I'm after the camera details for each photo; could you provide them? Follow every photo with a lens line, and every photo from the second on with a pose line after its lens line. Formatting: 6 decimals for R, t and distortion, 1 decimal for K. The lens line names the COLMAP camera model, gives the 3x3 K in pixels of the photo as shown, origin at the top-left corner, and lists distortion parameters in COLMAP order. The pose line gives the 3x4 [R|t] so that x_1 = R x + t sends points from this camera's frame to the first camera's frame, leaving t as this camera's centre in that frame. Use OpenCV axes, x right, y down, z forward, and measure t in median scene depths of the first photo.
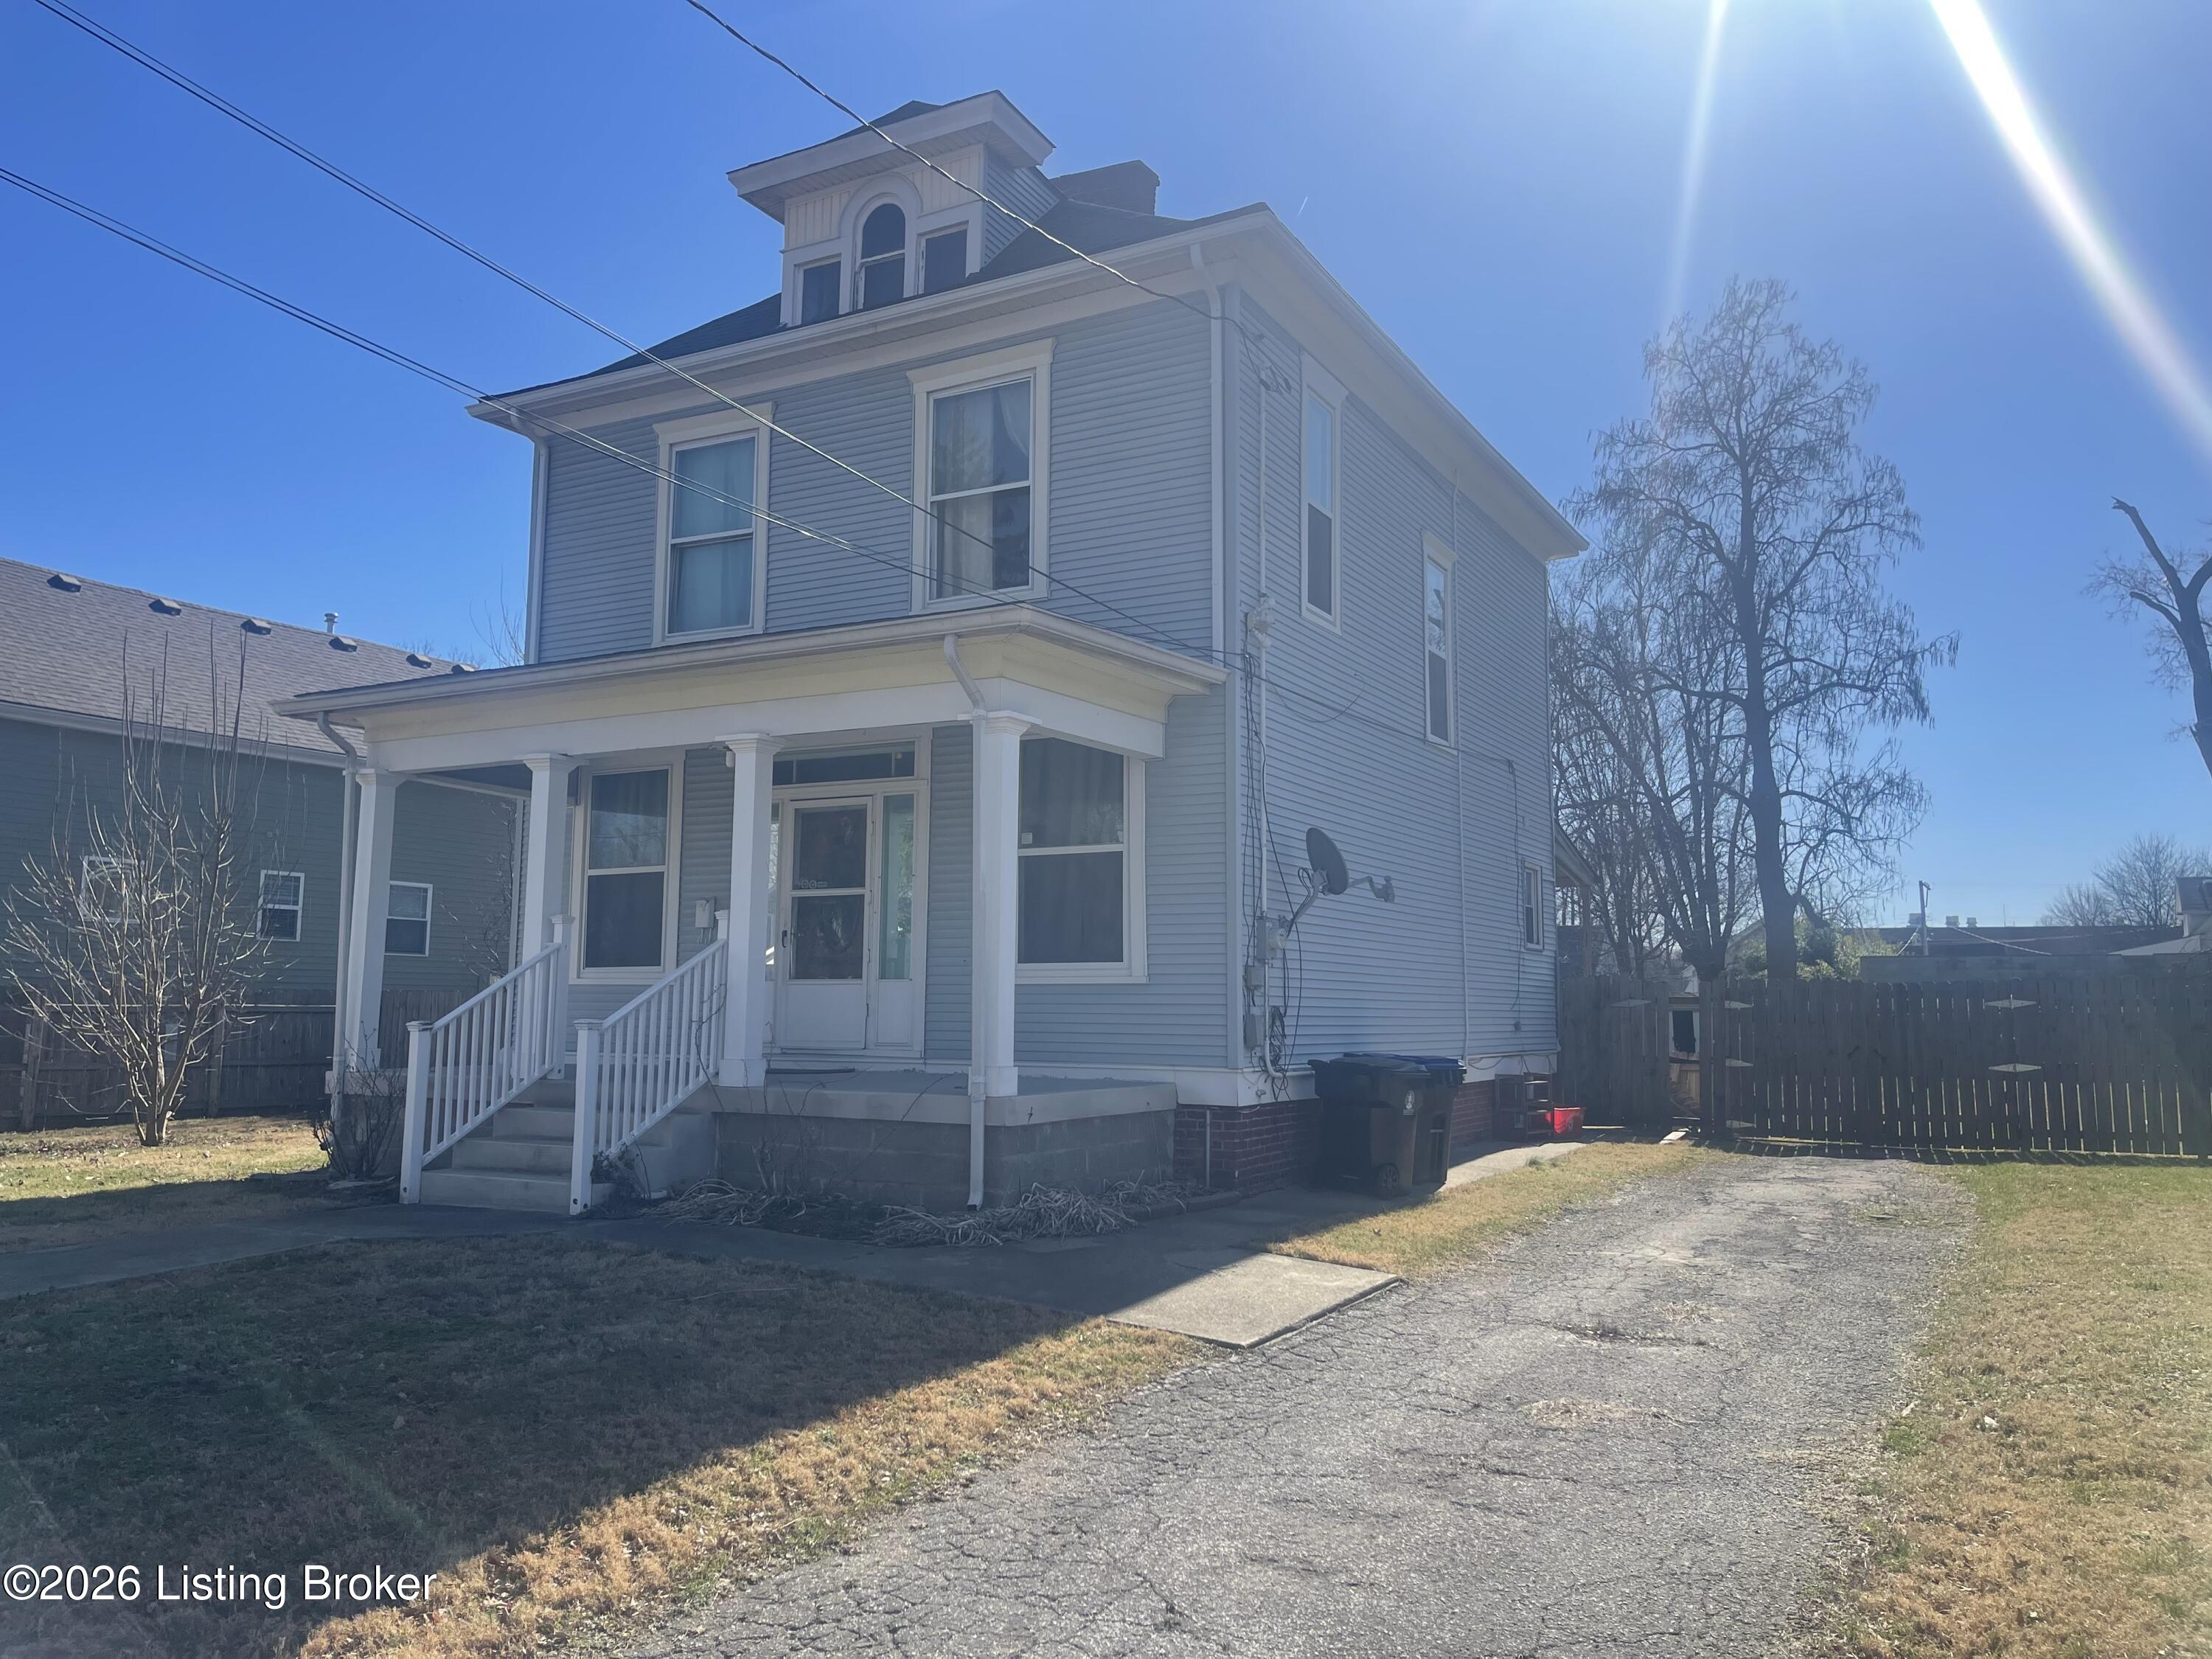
lens RADIAL K [[1588.7, 0, 1106.0], [0, 1588.7, 829.5], [0, 0, 1]] dist [0.010049, 0.001184]
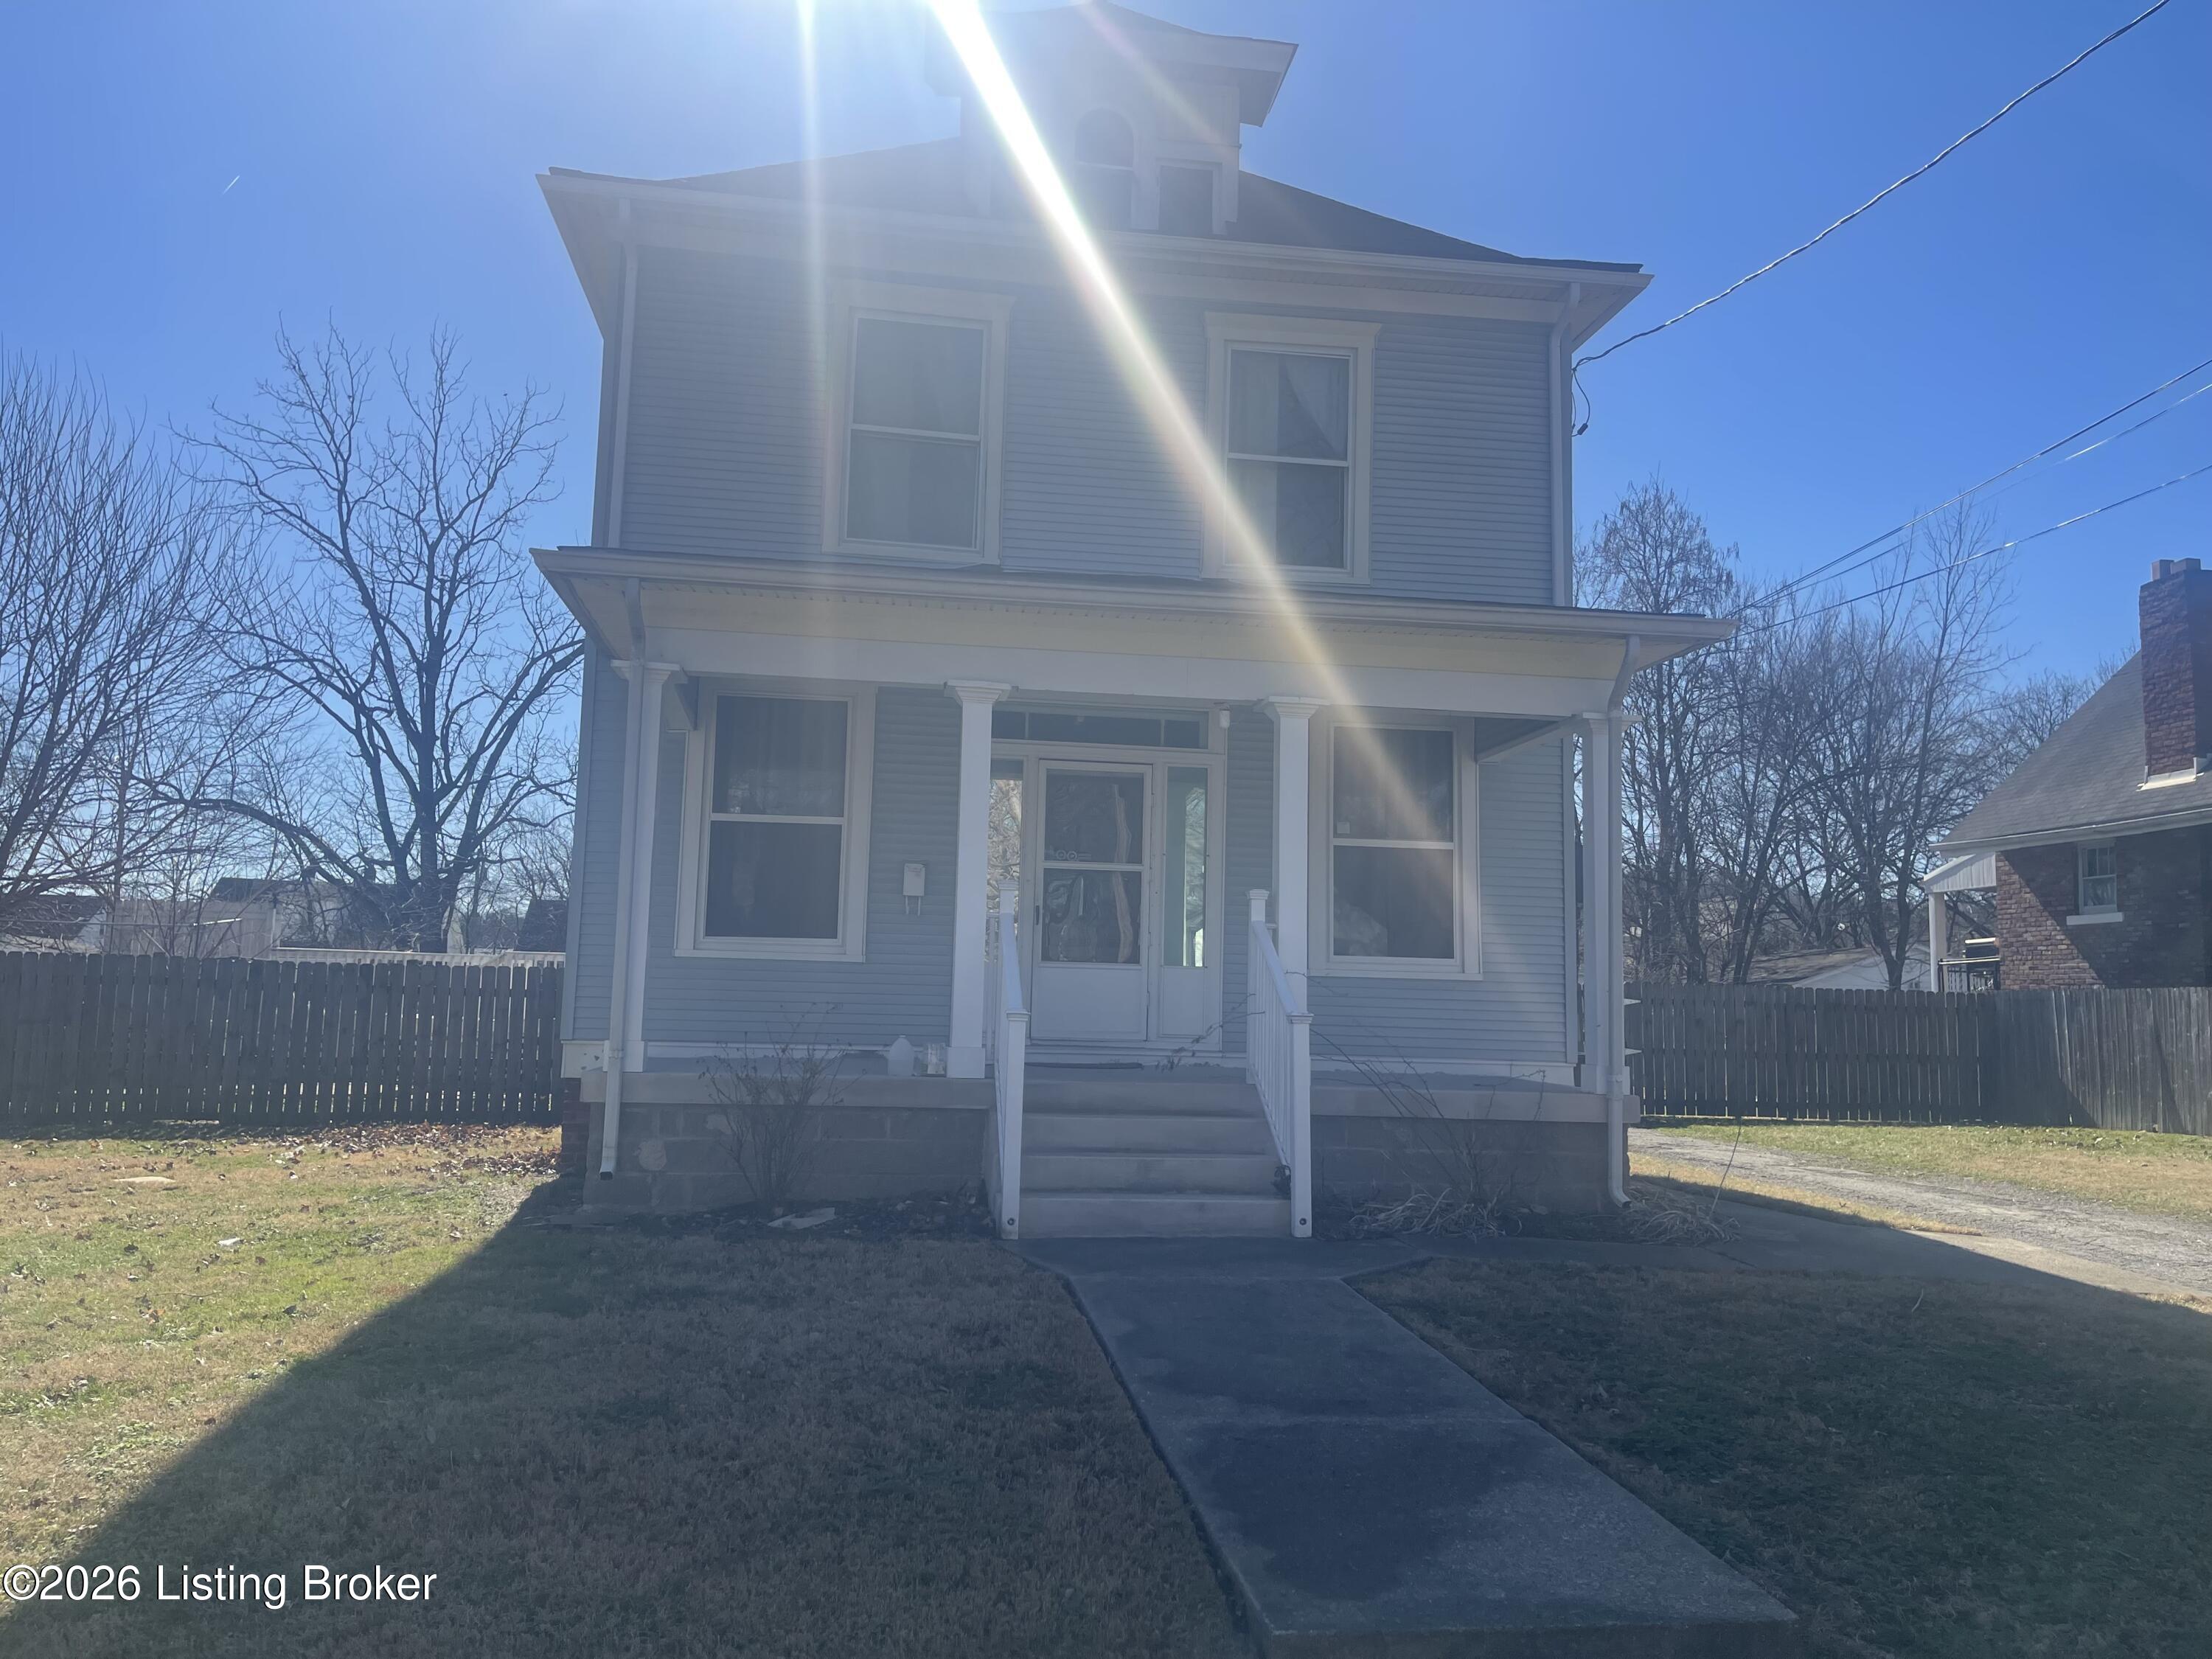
lens RADIAL K [[1616.7, 0, 1106.0], [0, 1616.7, 829.5], [0, 0, 1]] dist [-0.006693, -0.001378]
pose [[0.816112, 0.075983, 0.572877, -0.679993], [-0.086431, 0.996217, -0.009003, 0.026090], [-0.571394, -0.042167, 0.819592, 0.245923]]
